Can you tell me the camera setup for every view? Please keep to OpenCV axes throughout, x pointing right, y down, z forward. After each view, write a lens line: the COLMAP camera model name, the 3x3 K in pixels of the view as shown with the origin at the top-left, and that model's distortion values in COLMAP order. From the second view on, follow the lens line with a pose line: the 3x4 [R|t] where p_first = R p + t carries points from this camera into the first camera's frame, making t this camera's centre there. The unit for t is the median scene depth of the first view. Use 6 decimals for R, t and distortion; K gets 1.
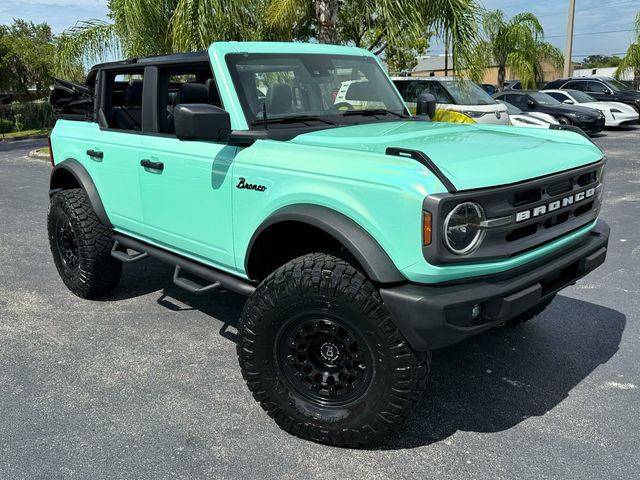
lens RADIAL K [[550.6, 0, 320.0], [0, 550.6, 240.0], [0, 0, 1]] dist [0.119296, -0.210752]
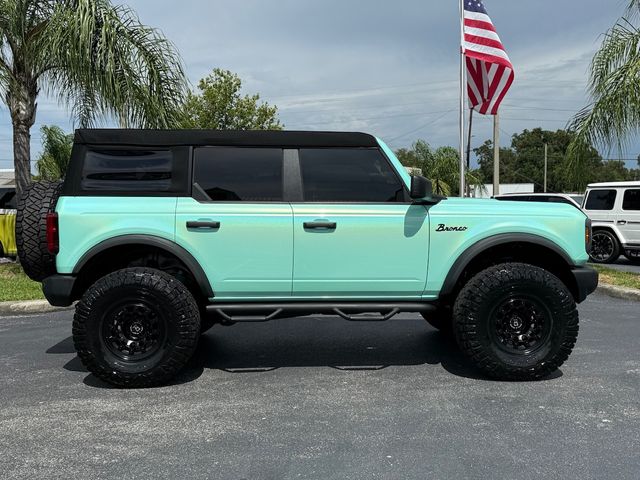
lens RADIAL K [[612.0, 0, 320.0], [0, 612.0, 240.0], [0, 0, 1]] dist [0.154710, -0.274242]
pose [[0.667556, -0.016331, 0.744380, -1.537760], [0.183196, 0.972628, -0.142950, 0.103275], [-0.721670, 0.231795, 0.652276, 0.157979]]
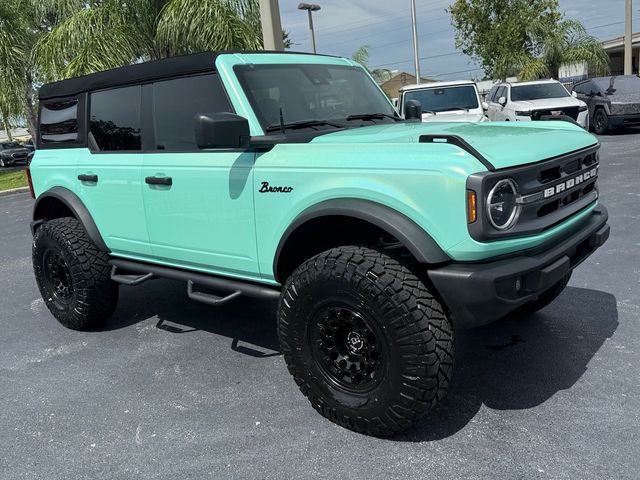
lens RADIAL K [[550.6, 0, 320.0], [0, 550.6, 240.0], [0, 0, 1]] dist [0.119296, -0.210752]
pose [[0.992268, -0.078562, 0.096085, -0.140836], [0.083370, 0.995406, -0.047077, 0.048245], [-0.091945, 0.054724, 0.994259, -0.011386]]
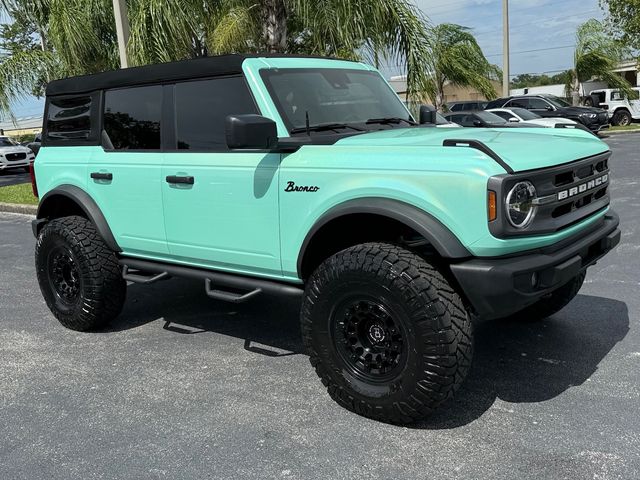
lens RADIAL K [[612.0, 0, 320.0], [0, 612.0, 240.0], [0, 0, 1]] dist [0.154710, -0.274242]
pose [[0.991007, -0.061037, 0.119079, -0.223816], [0.069379, 0.995324, -0.067210, 0.078498], [-0.114420, 0.074867, 0.990607, -0.154804]]
